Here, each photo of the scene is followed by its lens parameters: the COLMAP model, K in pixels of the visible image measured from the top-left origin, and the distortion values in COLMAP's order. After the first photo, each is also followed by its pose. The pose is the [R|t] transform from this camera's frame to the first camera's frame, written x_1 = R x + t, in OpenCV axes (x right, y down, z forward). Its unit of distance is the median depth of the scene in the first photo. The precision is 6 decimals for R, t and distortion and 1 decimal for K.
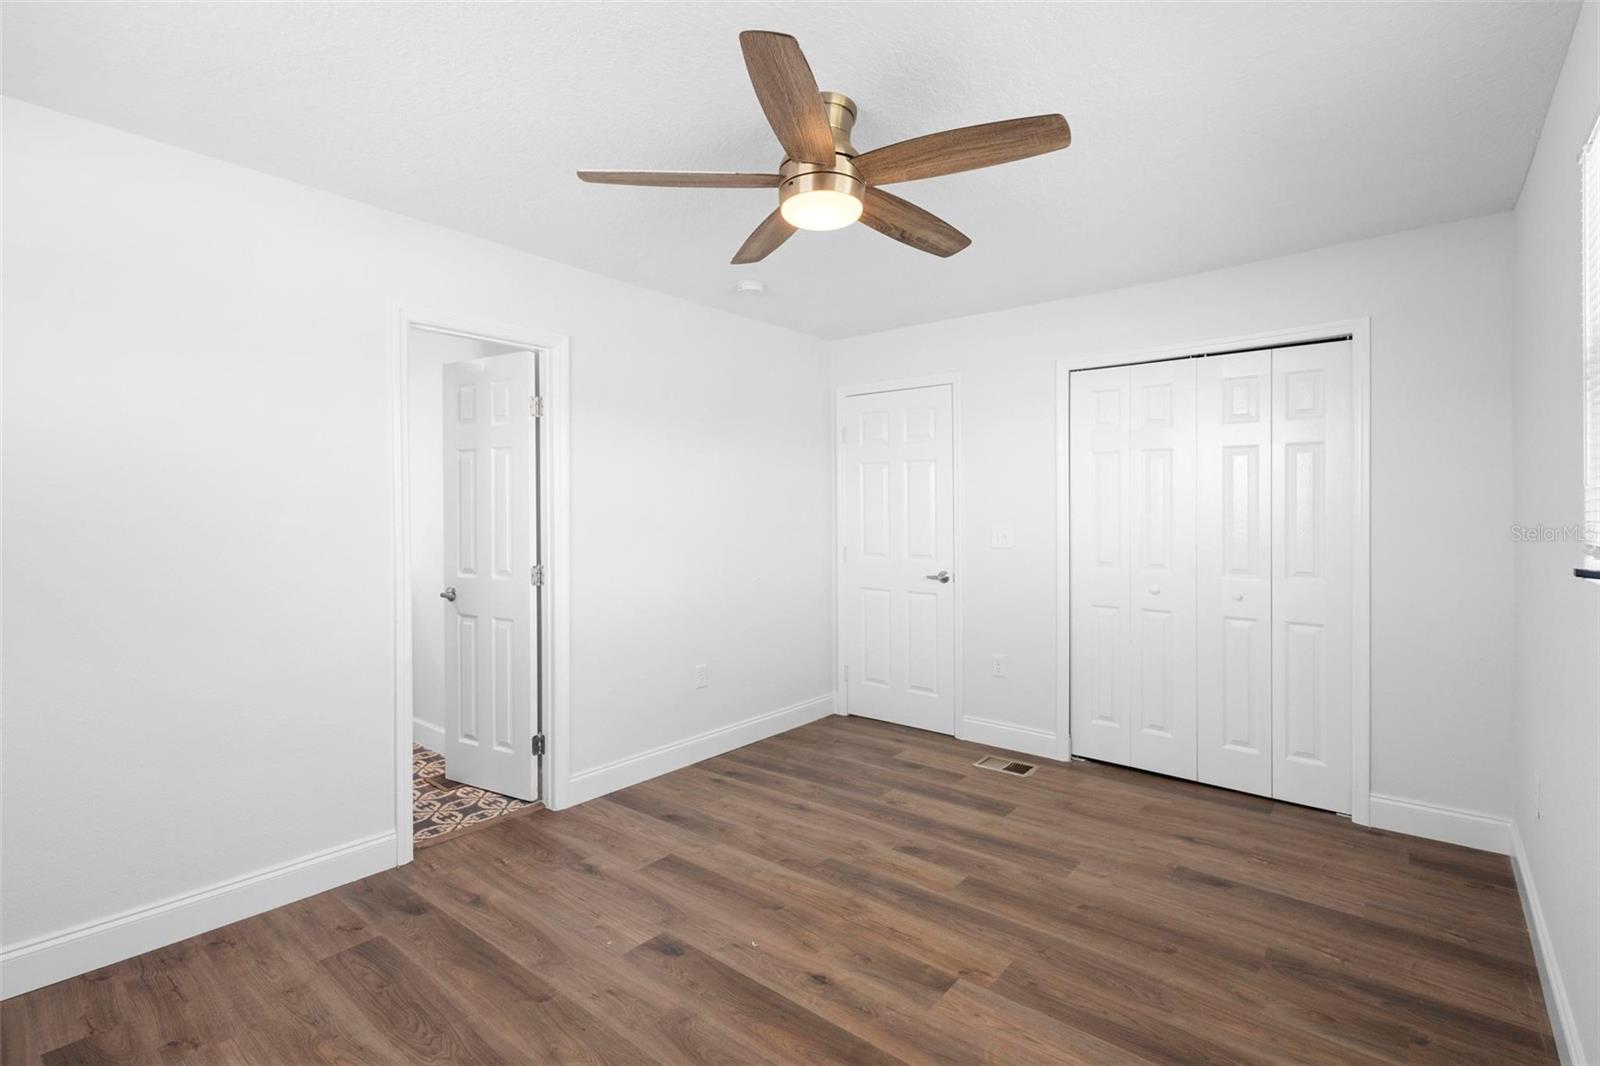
lens RADIAL K [[745.4, 0, 808.9], [0, 745.4, 523.8], [0, 0, 1]] dist [0.010314, -0.002025]
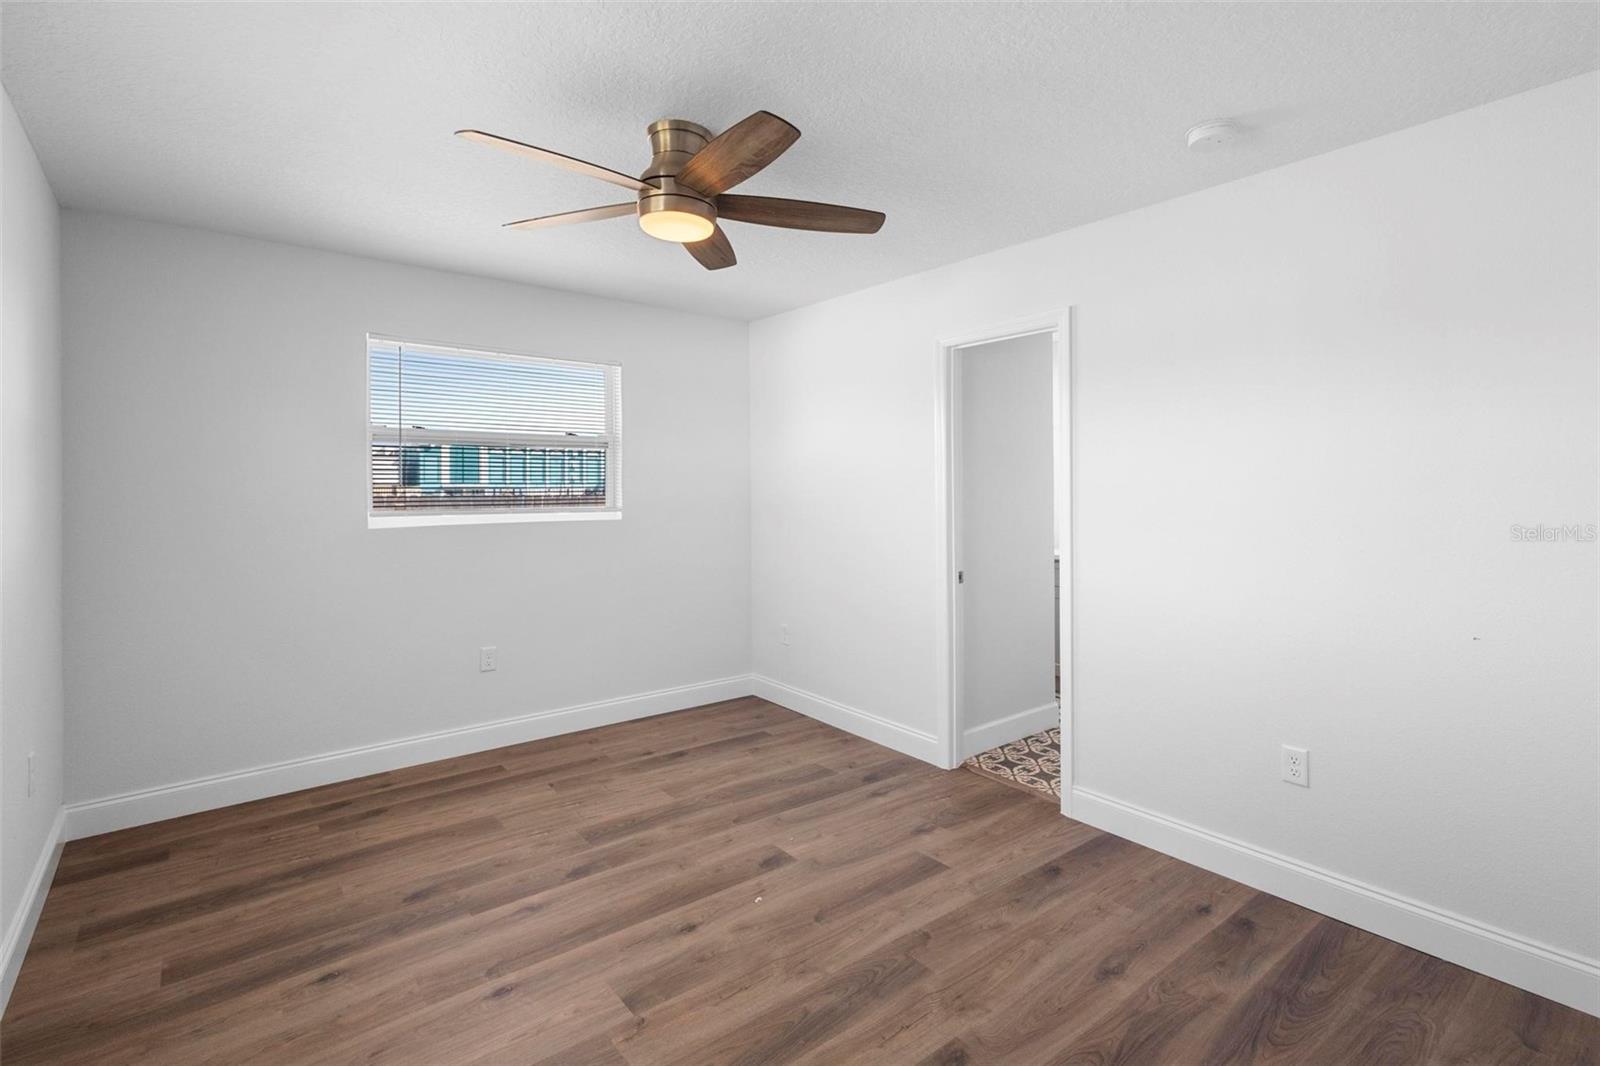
lens RADIAL K [[745.4, 0, 801.3], [0, 745.4, 524.1], [0, 0, 1]] dist [0.010314, -0.002025]
pose [[-0.210031, 0.042581, -0.976767, 0.804939], [-0.017800, 0.998719, 0.047366, -0.028566], [0.977533, 0.027335, -0.209004, 1.079511]]
